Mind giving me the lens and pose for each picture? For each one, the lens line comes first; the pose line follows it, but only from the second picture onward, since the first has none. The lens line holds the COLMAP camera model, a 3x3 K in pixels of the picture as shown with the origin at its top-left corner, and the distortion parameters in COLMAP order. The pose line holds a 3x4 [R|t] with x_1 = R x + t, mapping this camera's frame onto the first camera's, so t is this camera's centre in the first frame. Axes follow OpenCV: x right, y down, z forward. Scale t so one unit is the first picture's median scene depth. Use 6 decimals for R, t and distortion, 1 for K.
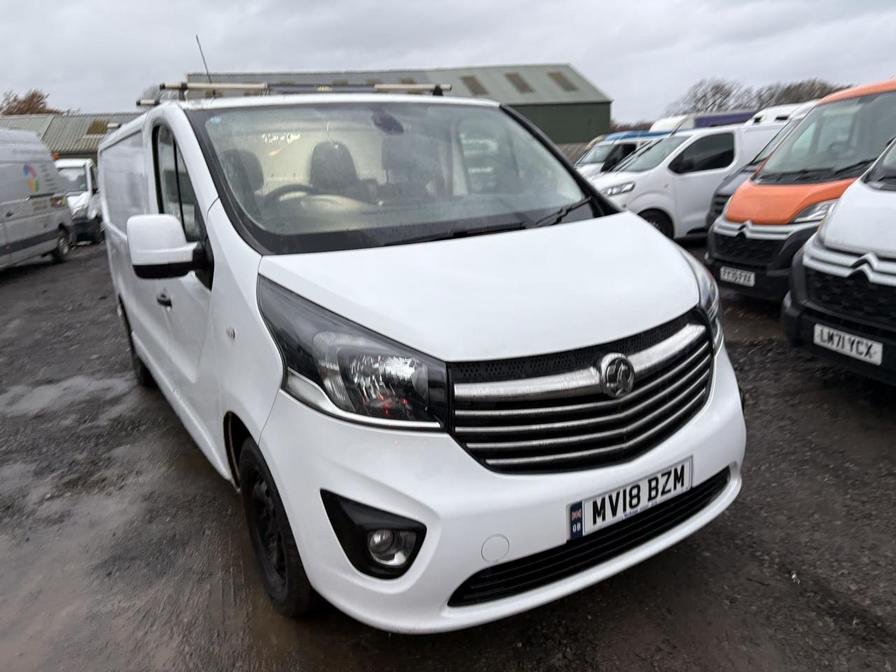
lens RADIAL K [[688.6, 0, 448.9], [0, 688.6, 336.2], [0, 0, 1]] dist [0.023283, -0.022701]
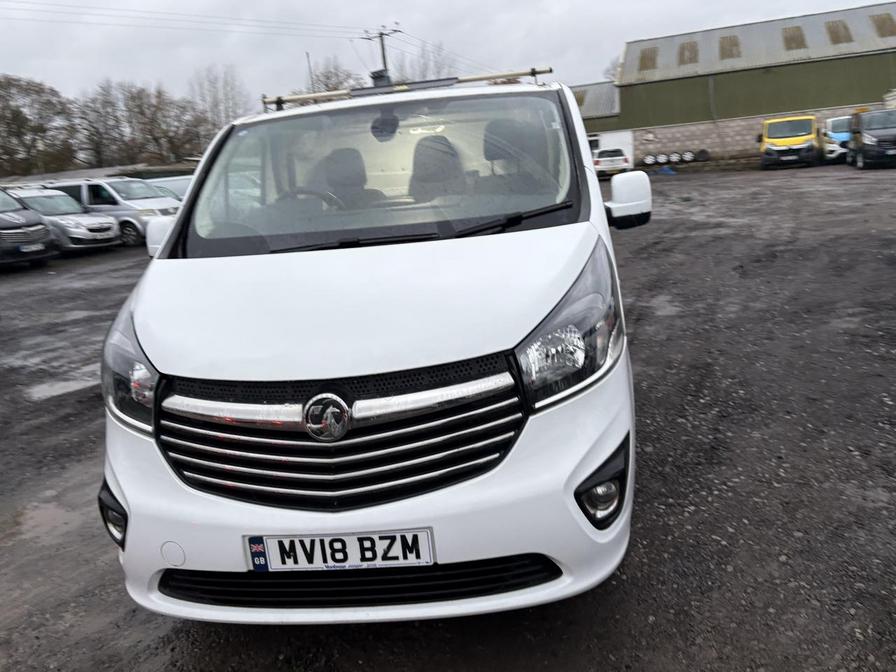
lens RADIAL K [[688.6, 0, 447.1], [0, 688.6, 337.9], [0, 0, 1]] dist [0.023283, -0.022701]
pose [[0.794373, 0.128746, -0.593630, 0.878125], [-0.096564, 0.991618, 0.085843, -0.137431], [0.599706, -0.010869, 0.800147, 0.353503]]
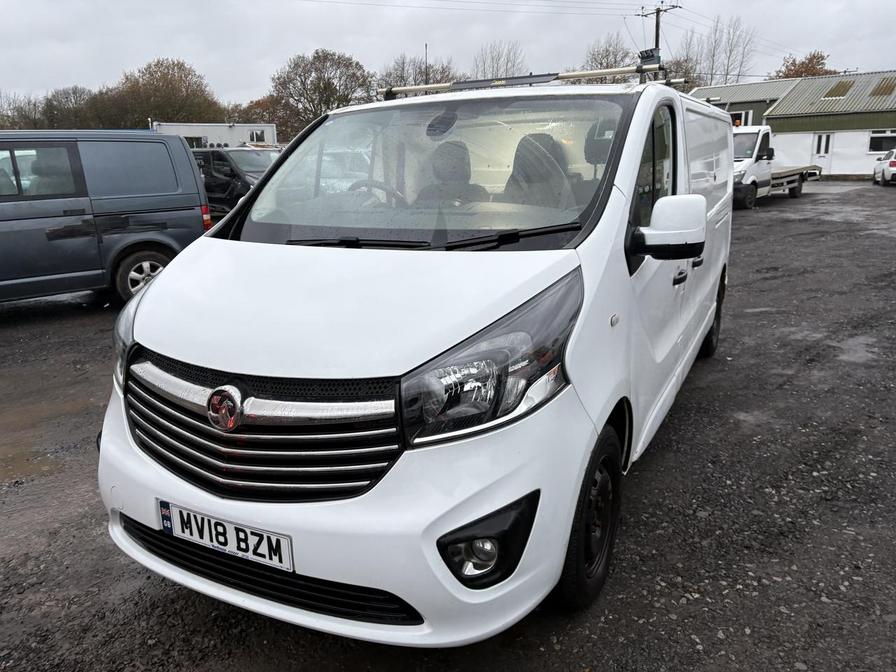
lens RADIAL K [[688.6, 0, 429.2], [0, 688.6, 336.8], [0, 0, 1]] dist [0.023283, -0.022701]
pose [[0.486793, 0.254485, -0.835625, 1.135403], [-0.207617, 0.962916, 0.172303, -0.257897], [0.848486, 0.089614, 0.521576, 0.708734]]
